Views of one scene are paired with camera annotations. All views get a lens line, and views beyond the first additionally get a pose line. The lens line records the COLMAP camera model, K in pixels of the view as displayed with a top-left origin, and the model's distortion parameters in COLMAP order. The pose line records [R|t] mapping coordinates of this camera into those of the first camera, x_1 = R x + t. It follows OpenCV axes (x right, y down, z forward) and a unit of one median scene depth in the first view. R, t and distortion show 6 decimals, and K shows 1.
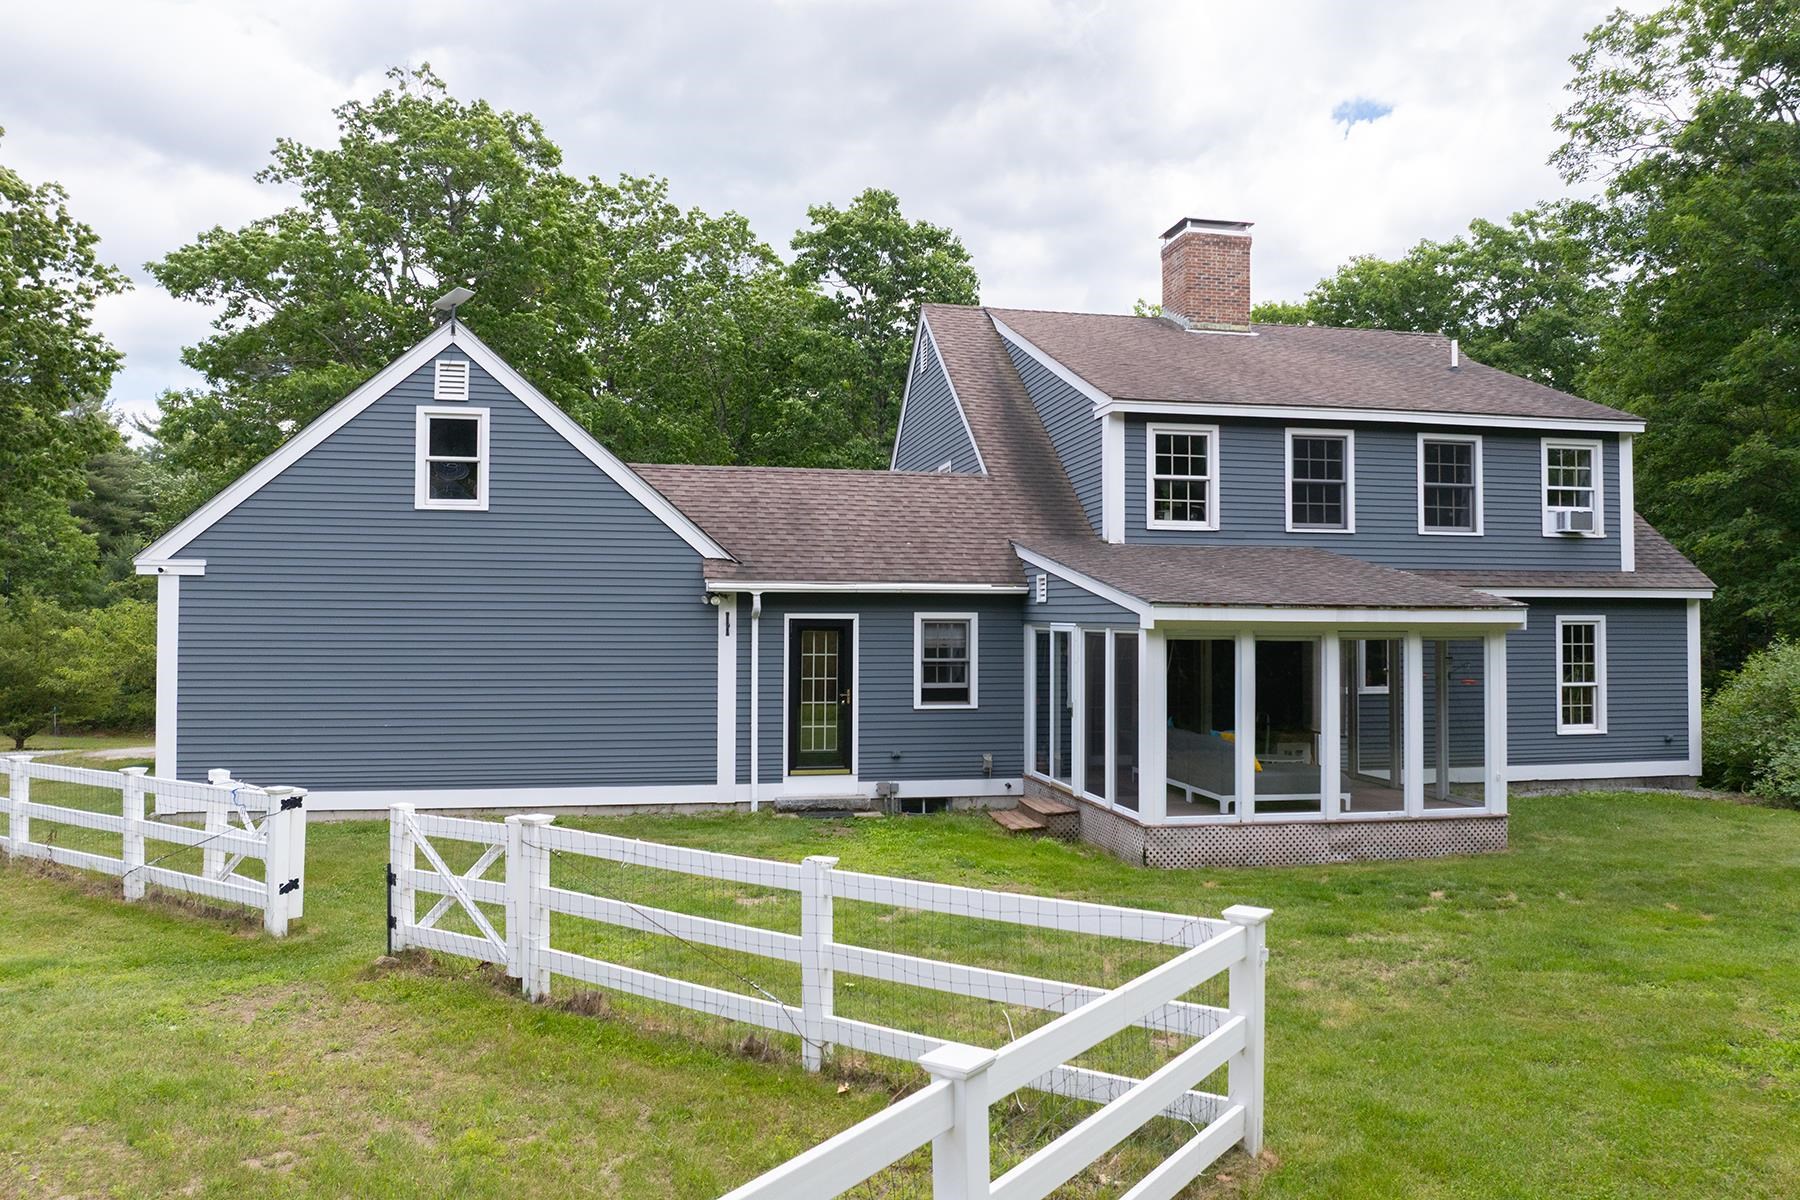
lens RADIAL K [[1281.6, 0, 908.1], [0, 1281.6, 605.4], [0, 0, 1]] dist [-0.018839, 0.008875]
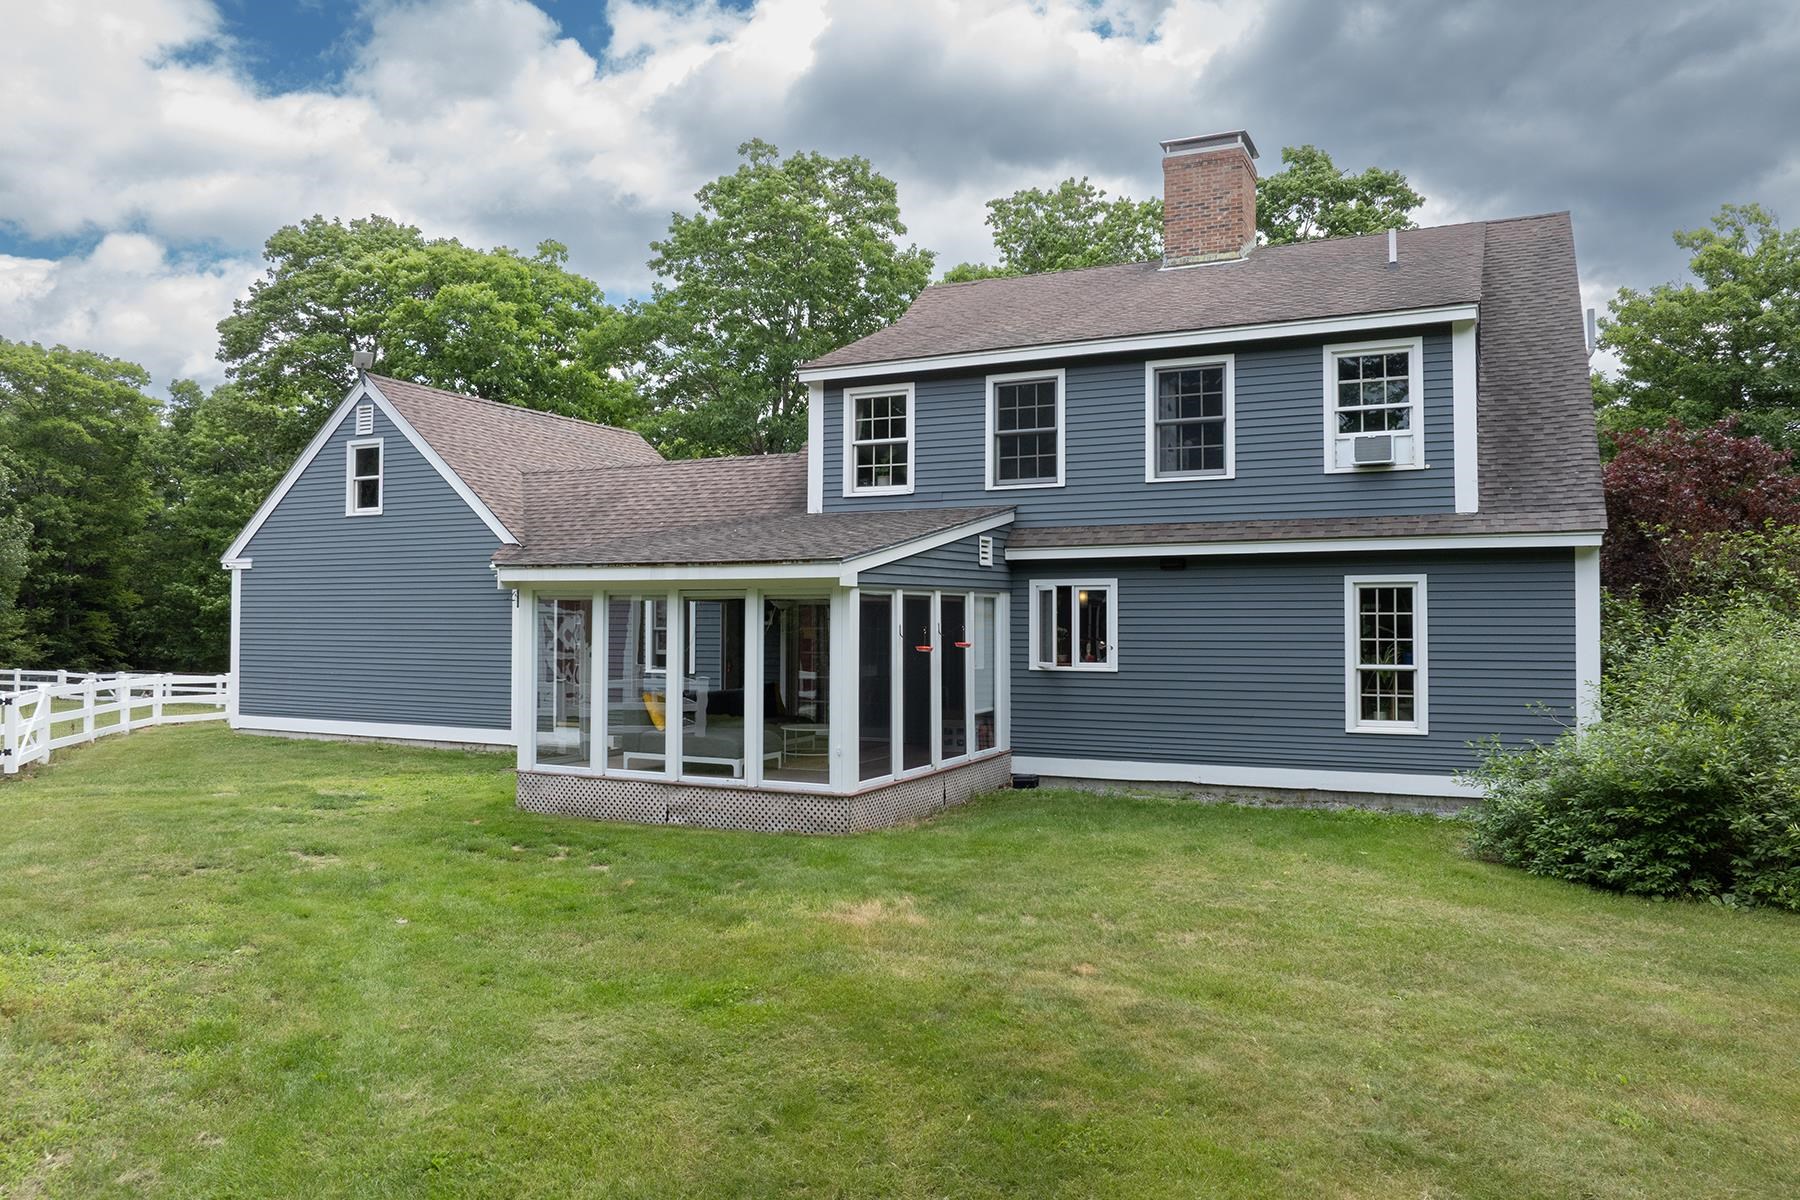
lens RADIAL K [[1281.6, 0, 903.7], [0, 1281.6, 600.2], [0, 0, 1]] dist [-0.018839, 0.008875]
pose [[0.789359, -0.013324, -0.613787, 0.805729], [0.007922, 0.999902, -0.011517, 0.030633], [0.613881, 0.004229, 0.789388, 0.246424]]
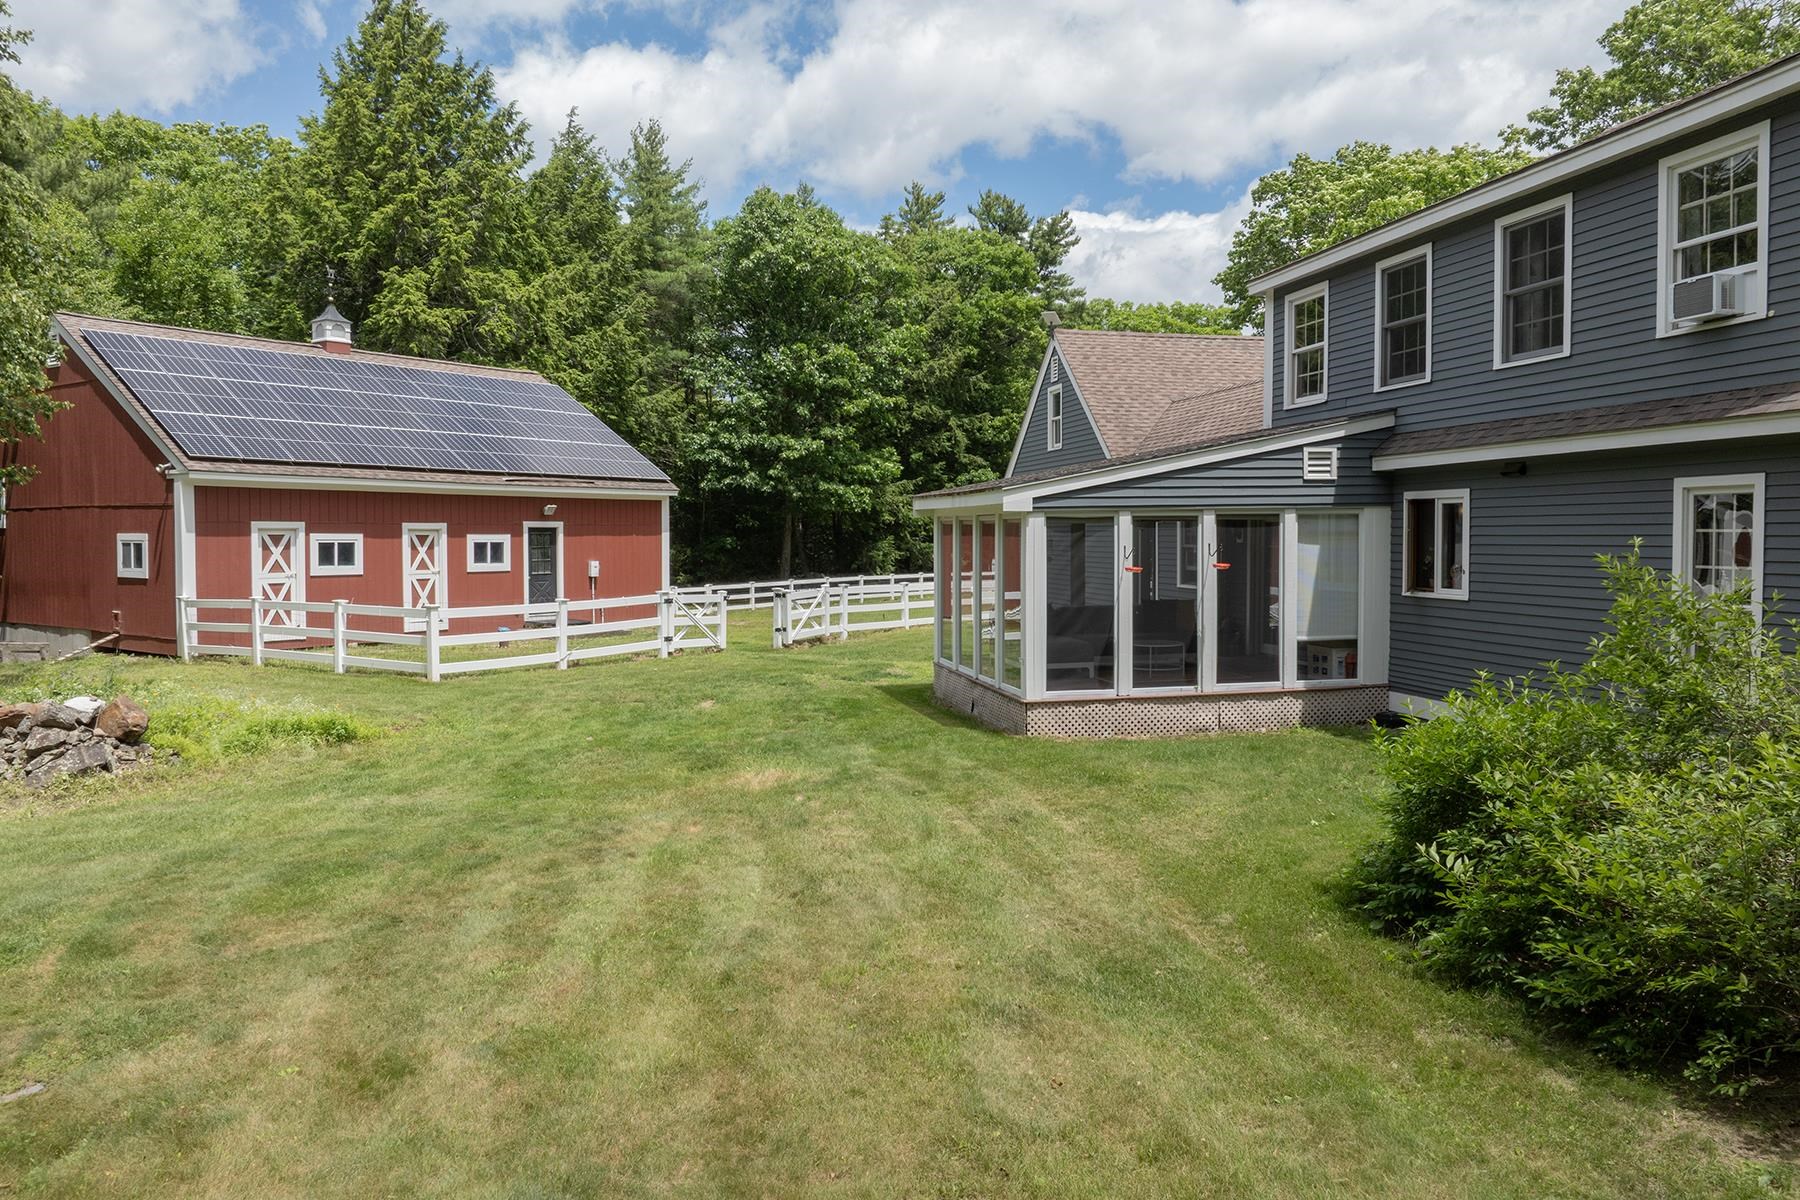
lens RADIAL K [[1281.6, 0, 887.6], [0, 1281.6, 597.1], [0, 0, 1]] dist [-0.018839, 0.008875]
pose [[-0.009218, 0.047753, -0.998817, 1.115500], [0.010283, 0.998811, 0.047658, 0.030357], [0.999905, -0.009832, -0.009698, 0.697814]]
